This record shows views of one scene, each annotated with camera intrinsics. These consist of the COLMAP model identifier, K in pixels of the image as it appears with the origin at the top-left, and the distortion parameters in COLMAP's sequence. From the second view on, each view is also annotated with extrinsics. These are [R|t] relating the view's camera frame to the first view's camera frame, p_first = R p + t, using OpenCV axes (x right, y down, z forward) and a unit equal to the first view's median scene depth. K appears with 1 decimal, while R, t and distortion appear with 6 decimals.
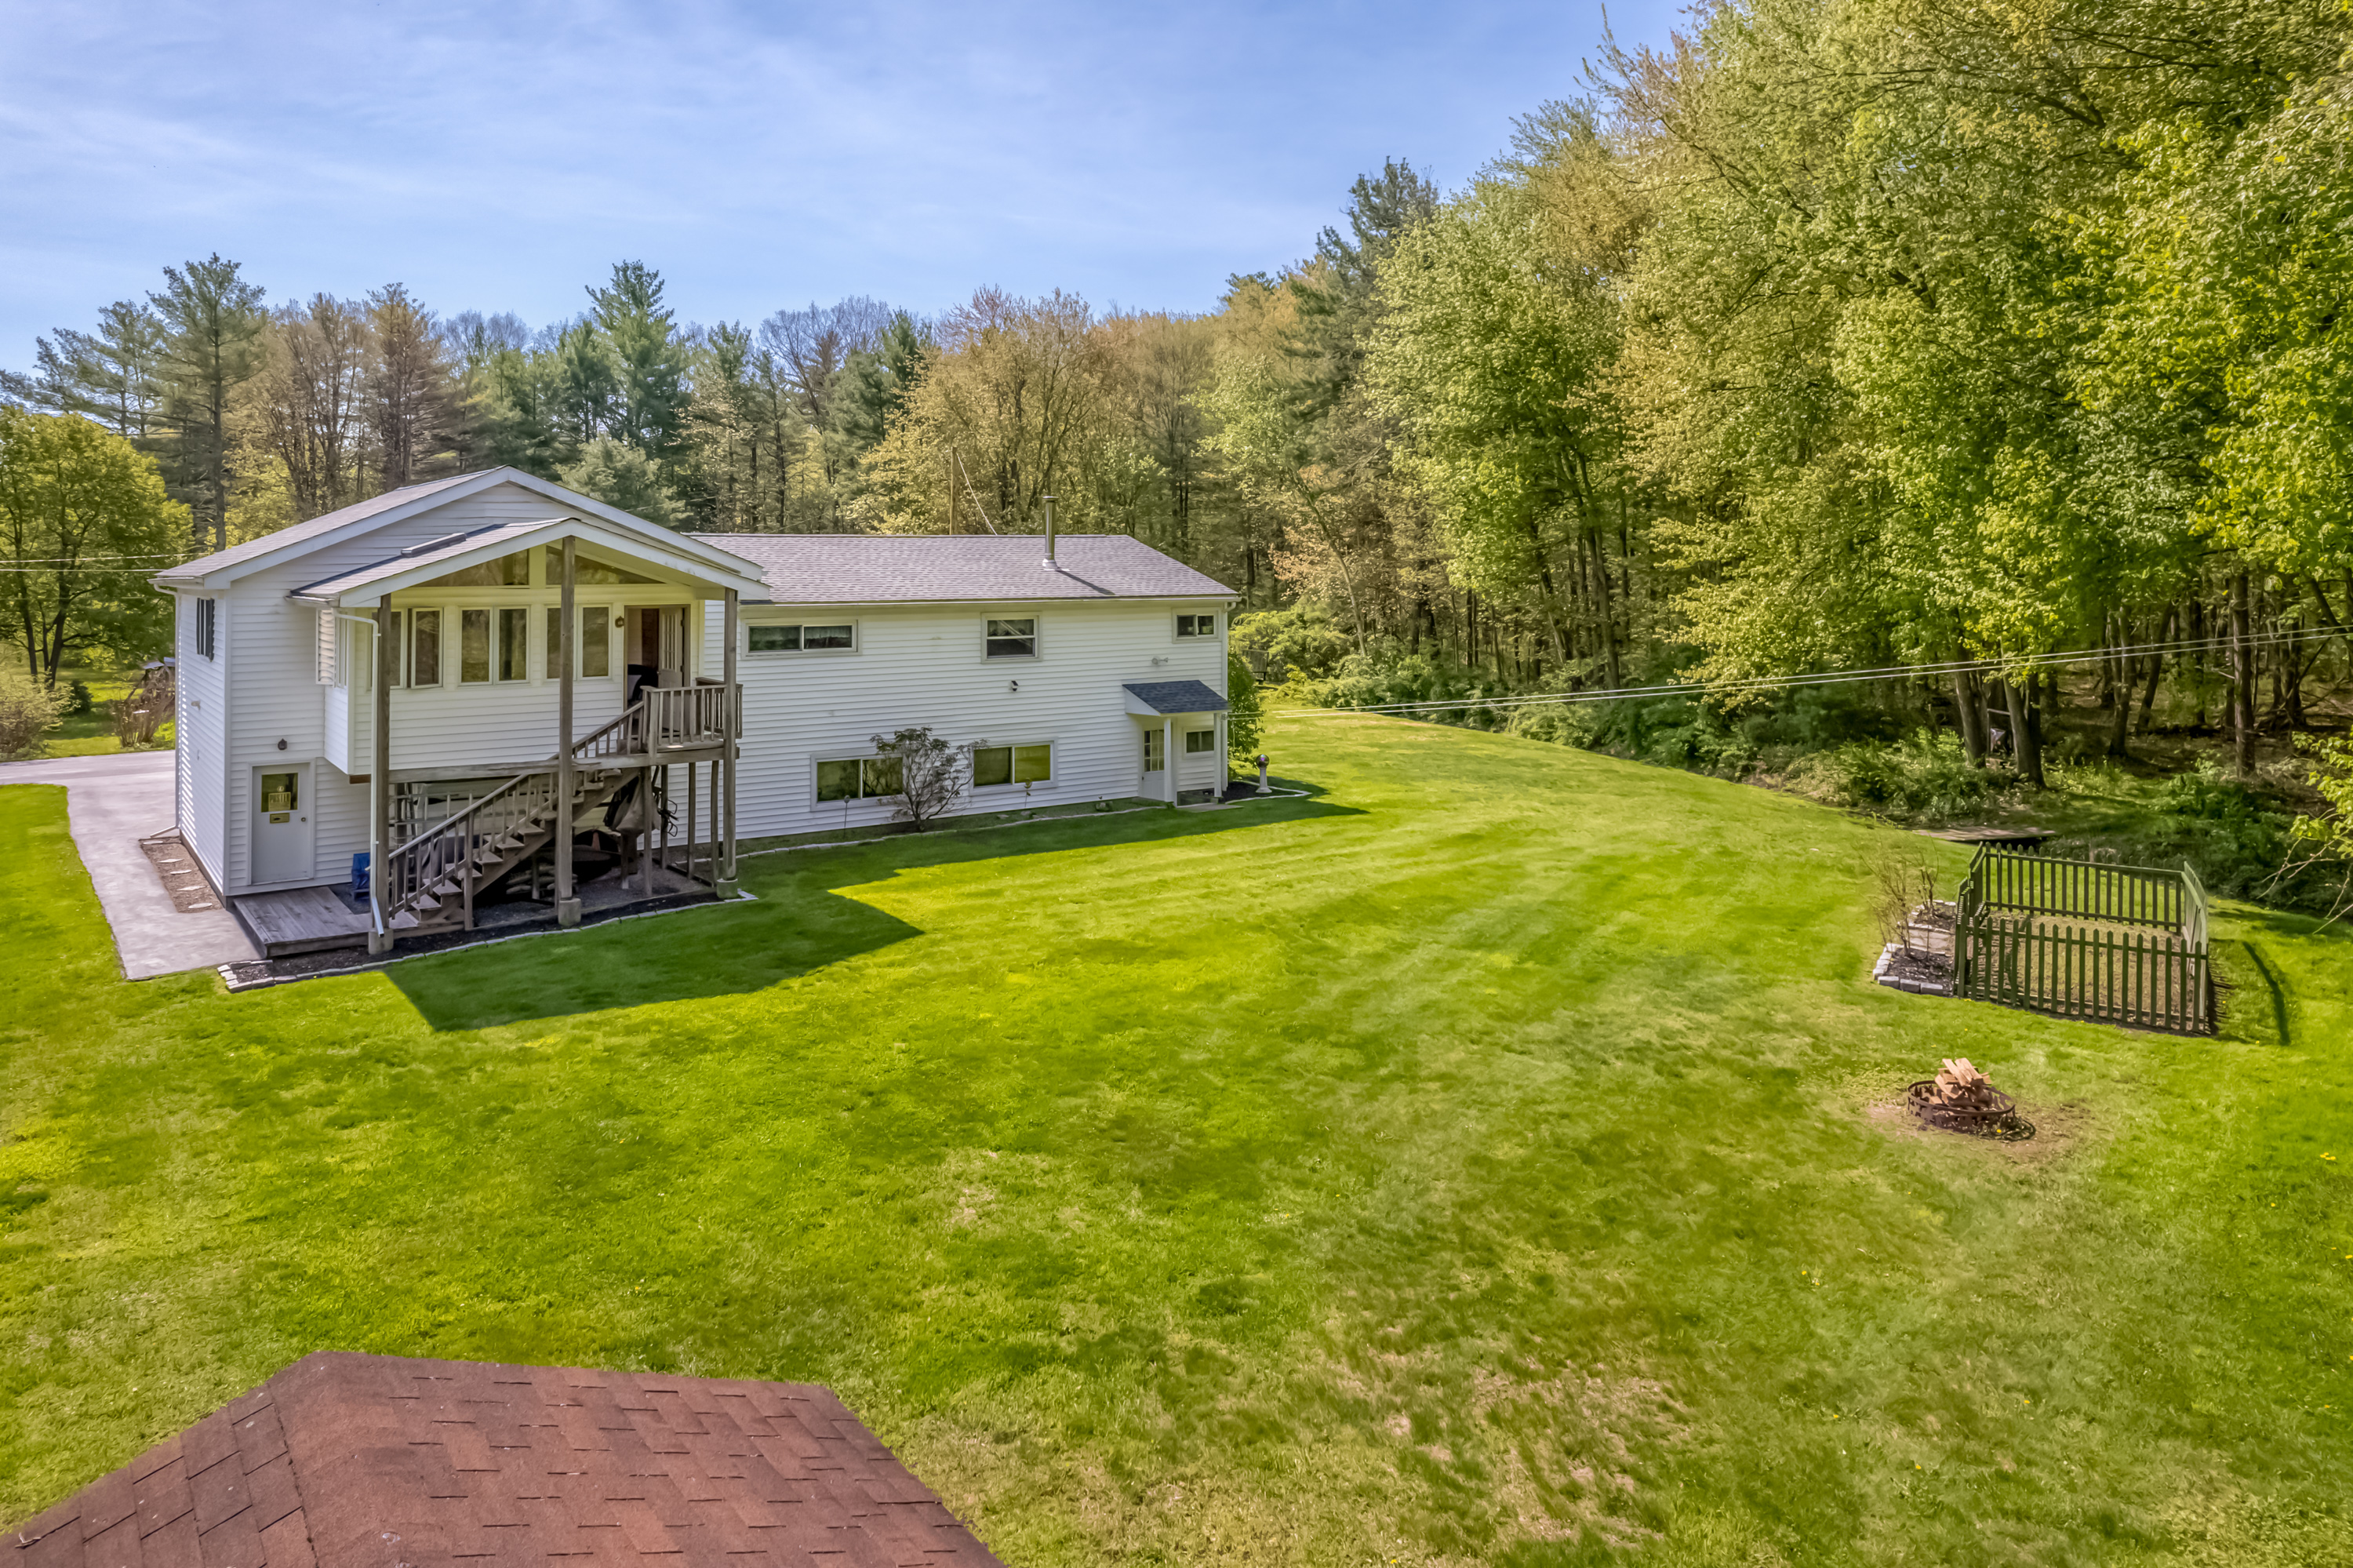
lens RADIAL K [[1821.0, 0, 1176.5], [0, 1821.0, 784.0], [0, 0, 1]] dist [-0.085531, 0.095022]
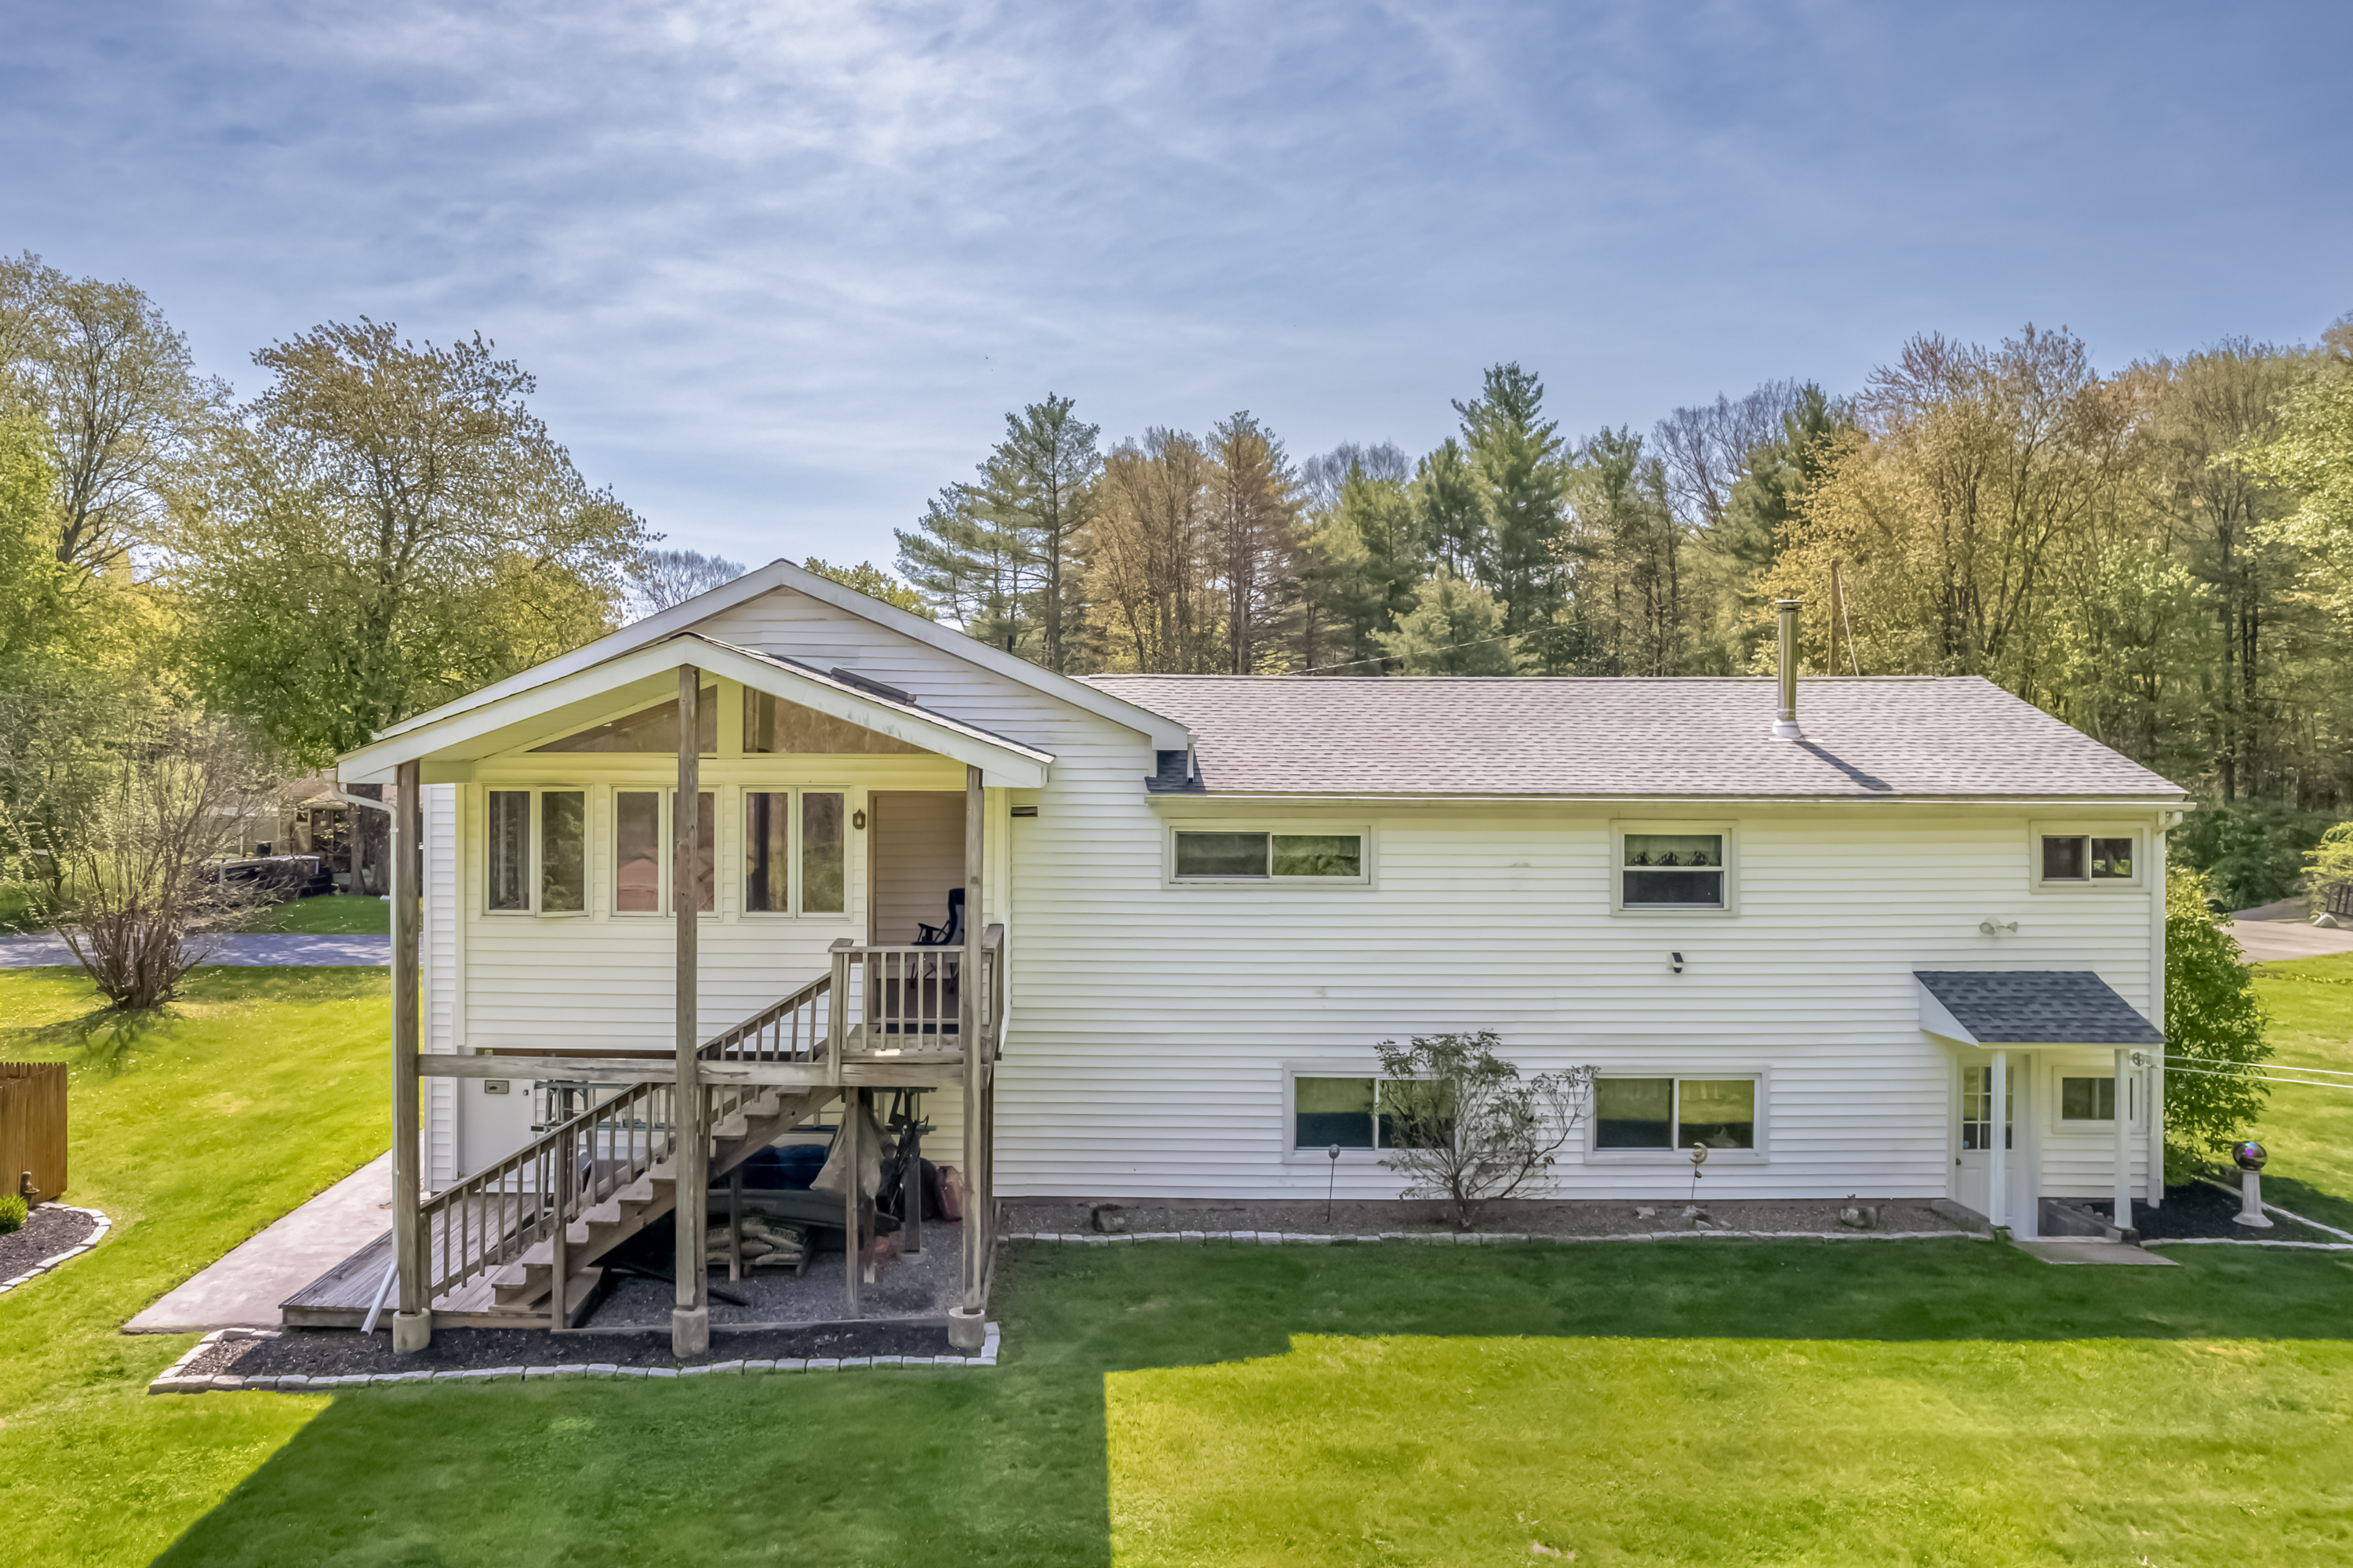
lens RADIAL K [[1821.0, 0, 1176.5], [0, 1821.0, 784.0], [0, 0, 1]] dist [-0.085531, 0.095022]
pose [[0.821111, 0.020618, -0.570396, 0.059463], [-0.075738, 0.994446, -0.073083, -0.038505], [0.565722, 0.103210, 0.818112, 0.339655]]
